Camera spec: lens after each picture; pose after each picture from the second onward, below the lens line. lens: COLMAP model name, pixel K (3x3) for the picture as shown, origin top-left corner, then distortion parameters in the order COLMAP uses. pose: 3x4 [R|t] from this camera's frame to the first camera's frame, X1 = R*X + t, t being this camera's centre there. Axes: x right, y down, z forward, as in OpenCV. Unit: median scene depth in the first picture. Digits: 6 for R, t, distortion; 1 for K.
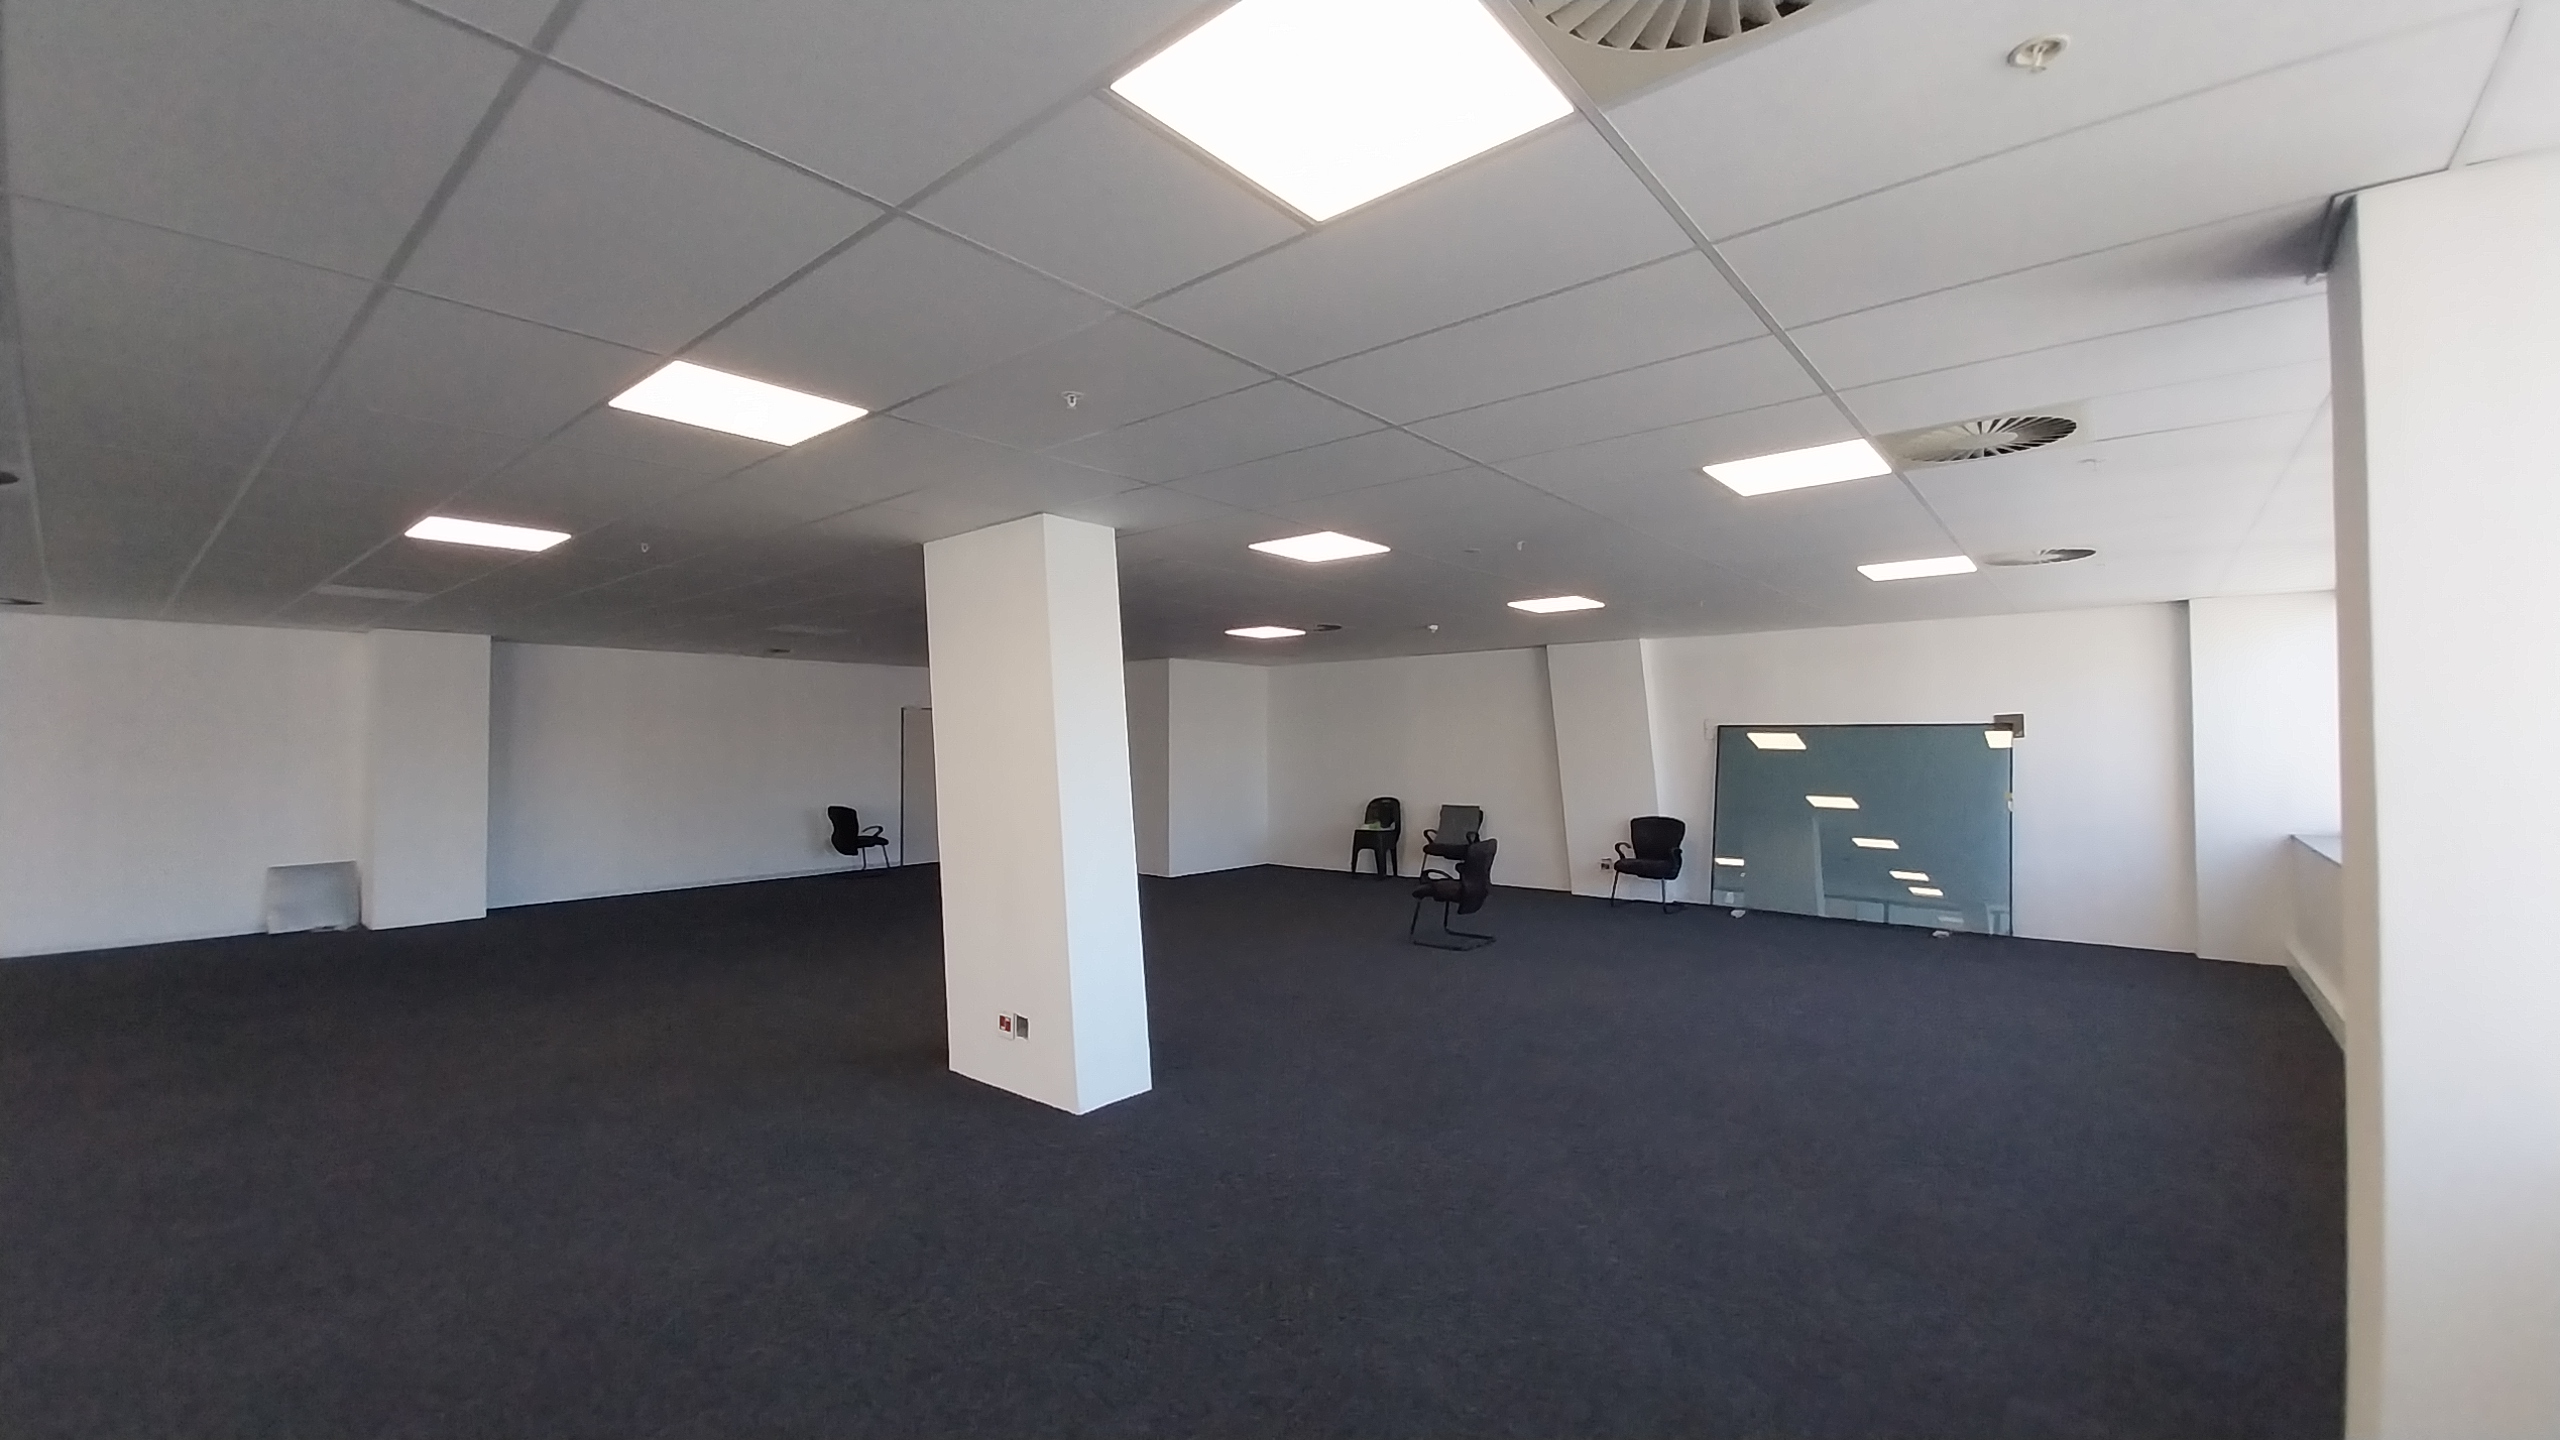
lens RADIAL K [[1018.1, 0, 1280.0], [0, 1018.1, 720.0], [0, 0, 1]] dist [0.036665, -0.017445]
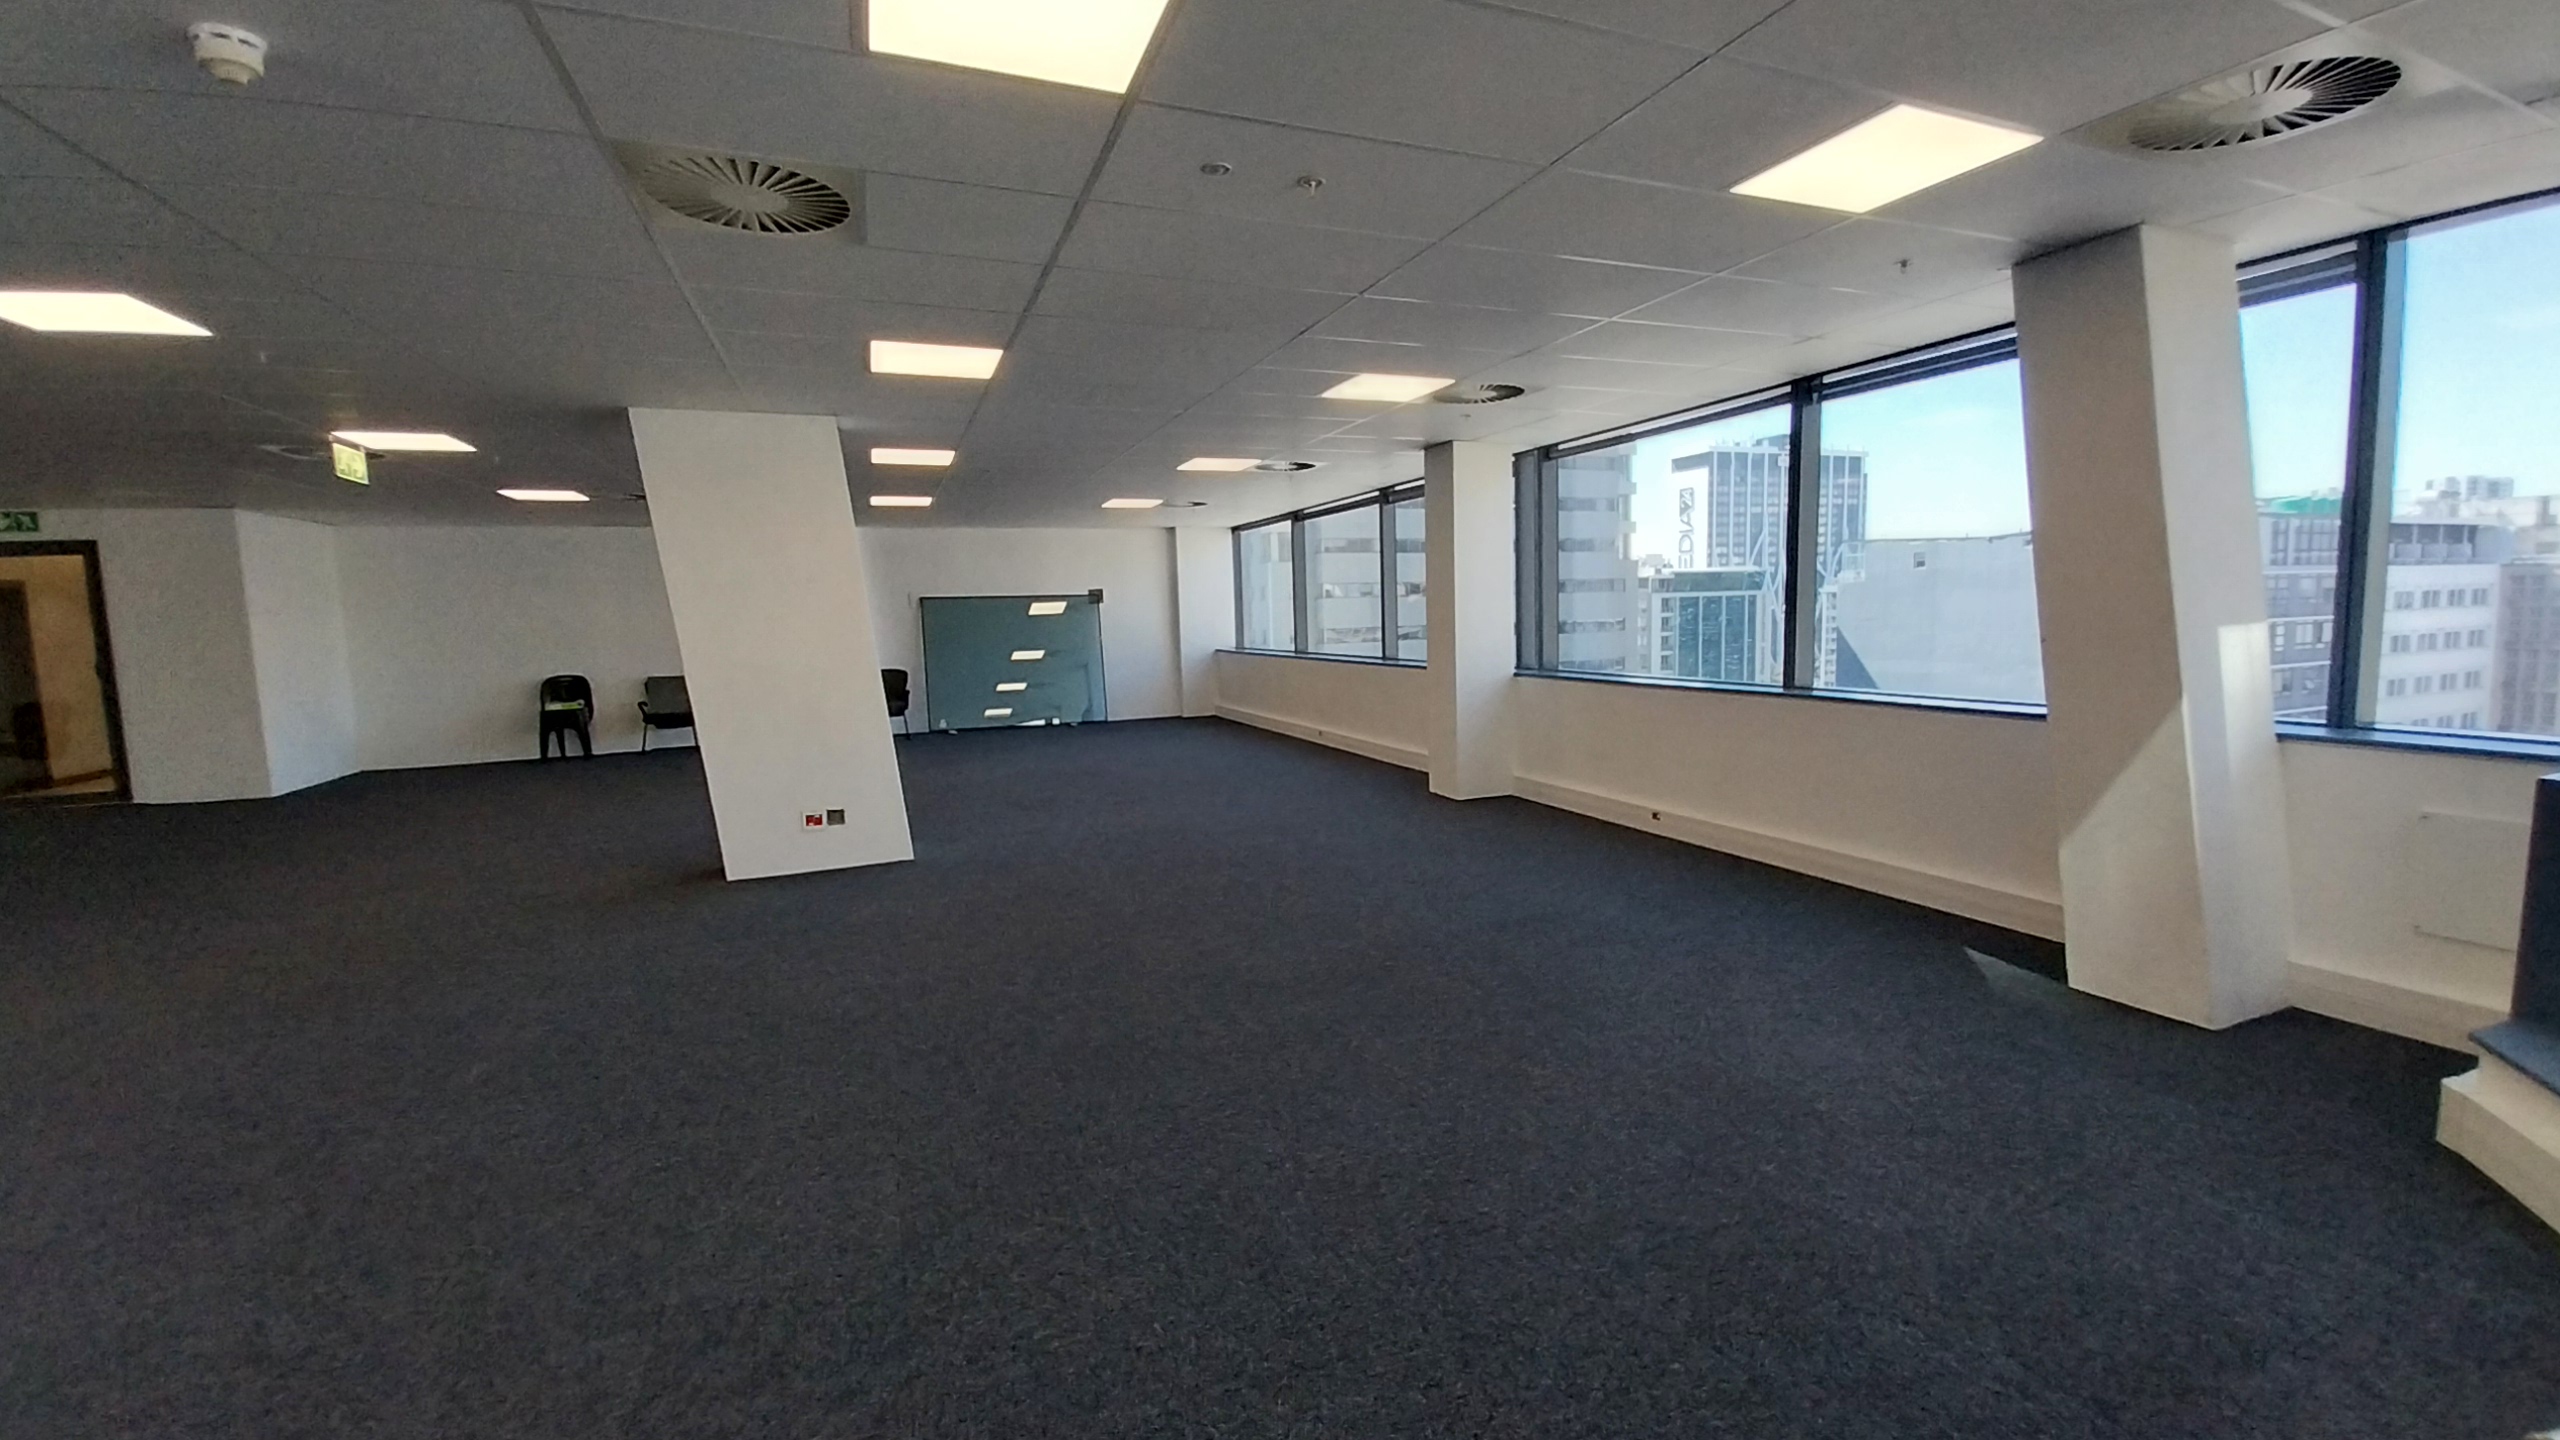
lens RADIAL K [[1018.1, 0, 1280.0], [0, 1018.1, 720.0], [0, 0, 1]] dist [0.036665, -0.017445]
pose [[0.481720, -0.102393, 0.870323, -0.712917], [0.004930, 0.993451, 0.114150, 0.019755], [-0.876311, -0.050698, 0.479070, -0.074367]]
